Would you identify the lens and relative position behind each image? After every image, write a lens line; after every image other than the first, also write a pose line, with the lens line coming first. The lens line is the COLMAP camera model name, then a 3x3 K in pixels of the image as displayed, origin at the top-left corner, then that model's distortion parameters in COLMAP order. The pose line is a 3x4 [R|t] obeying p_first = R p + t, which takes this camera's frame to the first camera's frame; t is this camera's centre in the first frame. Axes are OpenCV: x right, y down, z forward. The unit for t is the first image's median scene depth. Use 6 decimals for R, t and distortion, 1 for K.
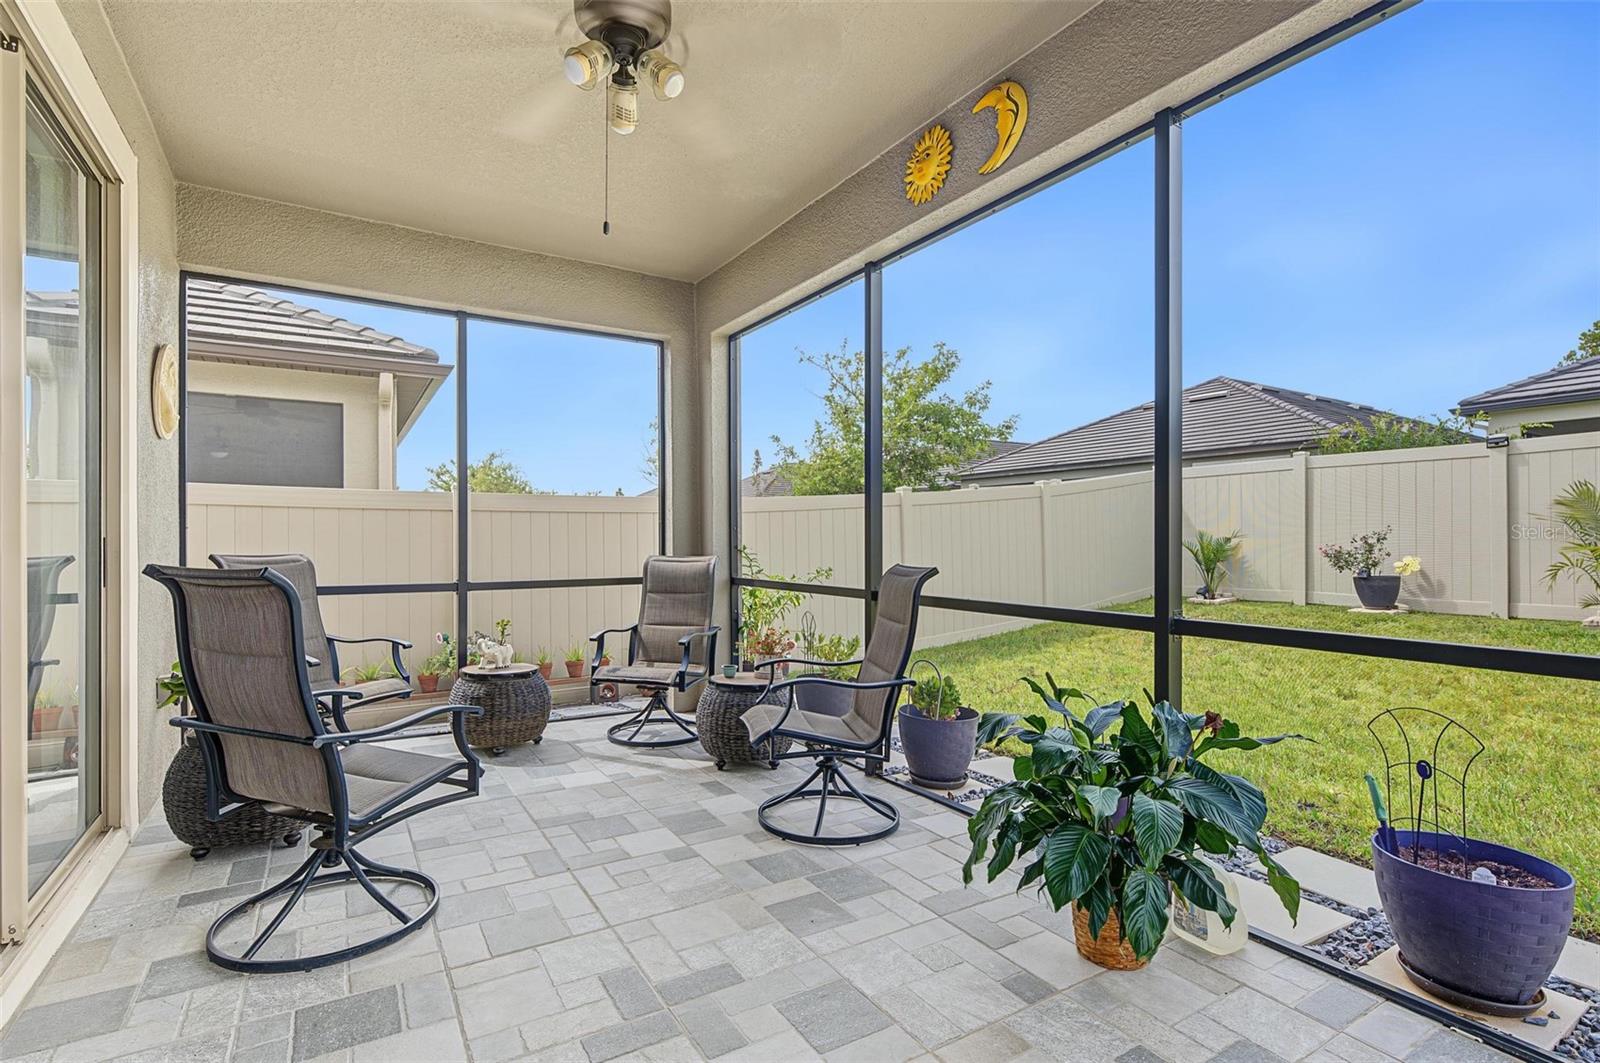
lens RADIAL K [[771.0, 0, 802.4], [0, 771.0, 543.4], [0, 0, 1]] dist [-0.003460, -0.000204]
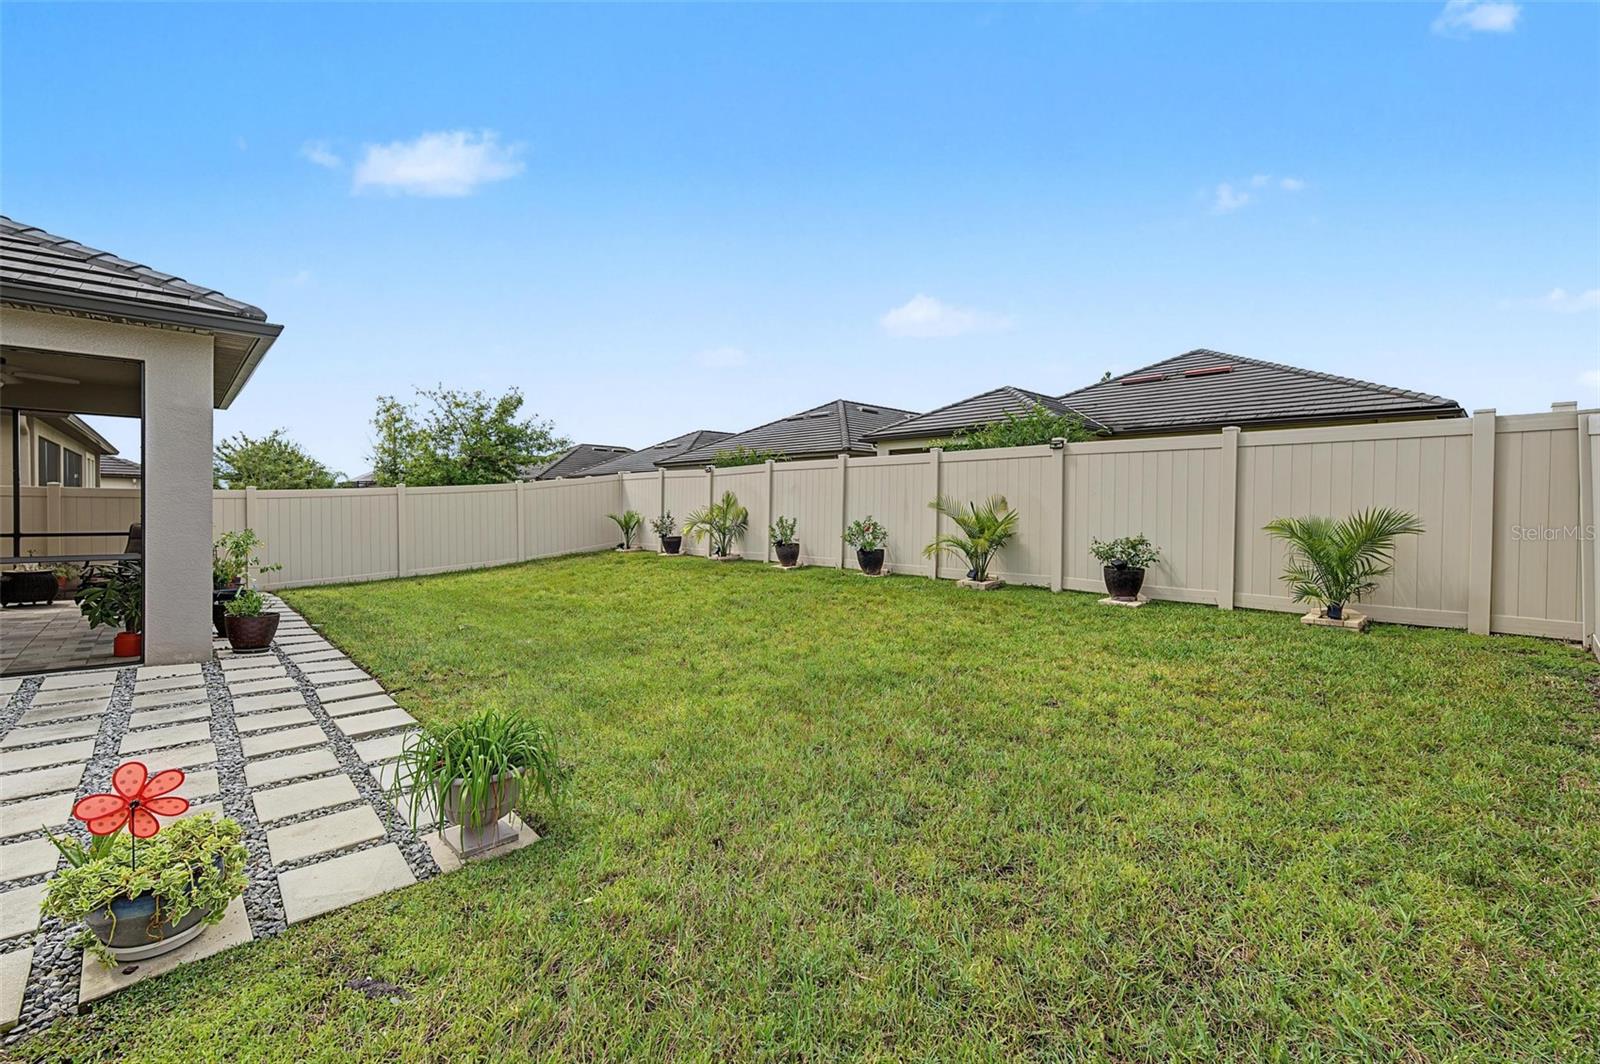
lens RADIAL K [[672.8, 0, 798.7], [0, 672.8, 514.2], [0, 0, 1]] dist [0.000209, -0.000032]
pose [[0.978854, 0.011969, 0.204210, 1.252928], [-0.012718, 0.999916, 0.002354, -0.033708], [-0.204165, -0.004902, 0.978924, -1.229633]]
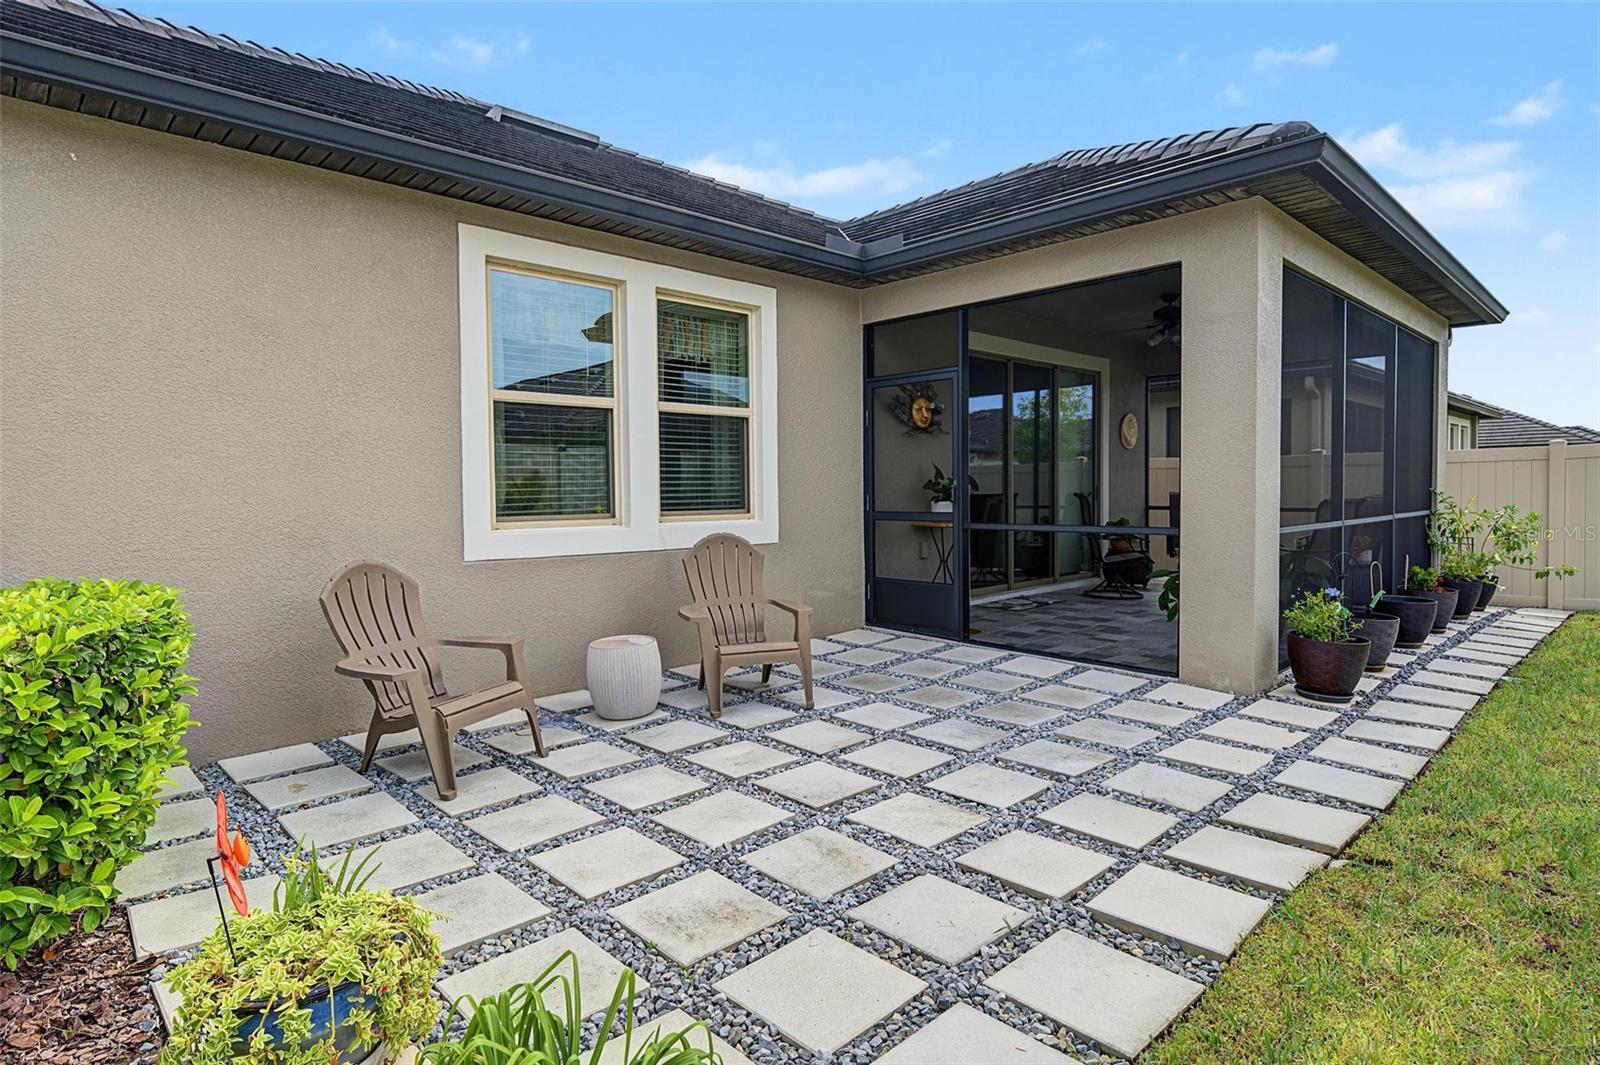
lens RADIAL K [[867.2, 0, 801.1], [0, 867.2, 517.6], [0, 0, 1]] dist [-0.000569, -0.000201]
pose [[0.217539, 0.030810, -0.975565, 1.340852], [0.003894, 0.999466, 0.032433, 0.001605], [0.976044, -0.010854, 0.217303, -0.562570]]
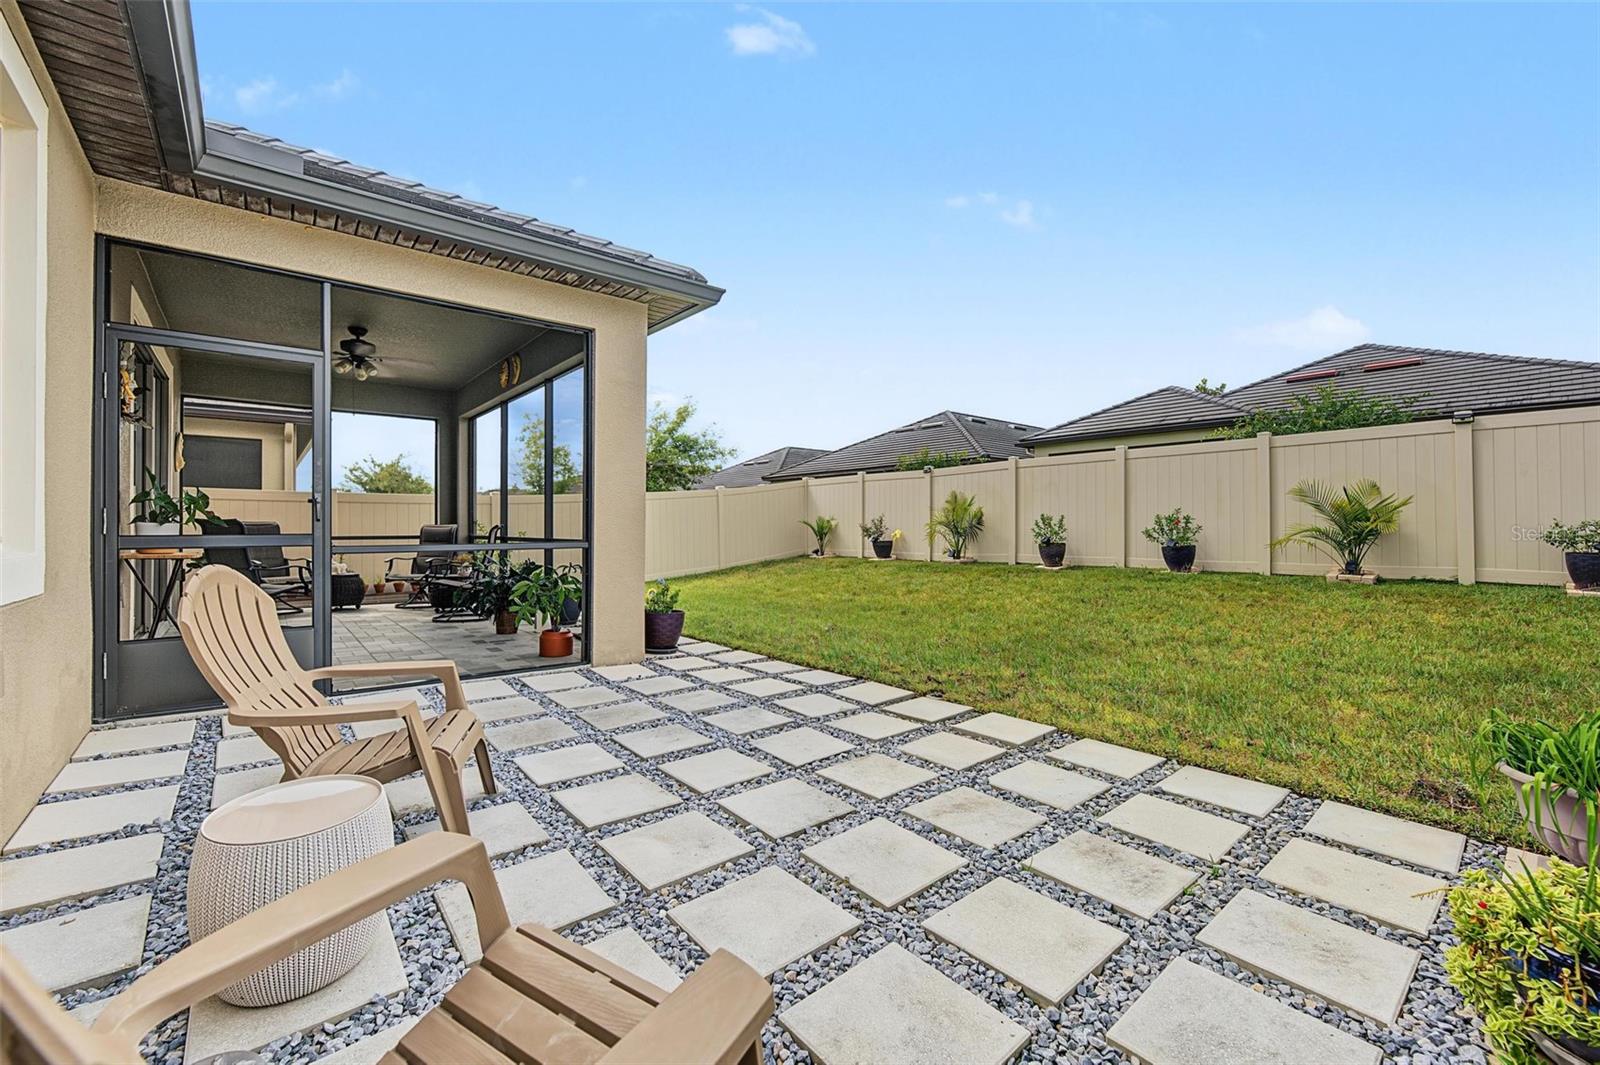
lens RADIAL K [[652.0, 0, 797.9], [0, 652.0, 519.4], [0, 0, 1]] dist [-0.000178, -0.000133]
pose [[0.988554, 0.001710, 0.150855, 0.544465], [0.001064, 0.999832, -0.018308, 0.036795], [-0.150861, 0.018259, 0.988386, -0.912368]]
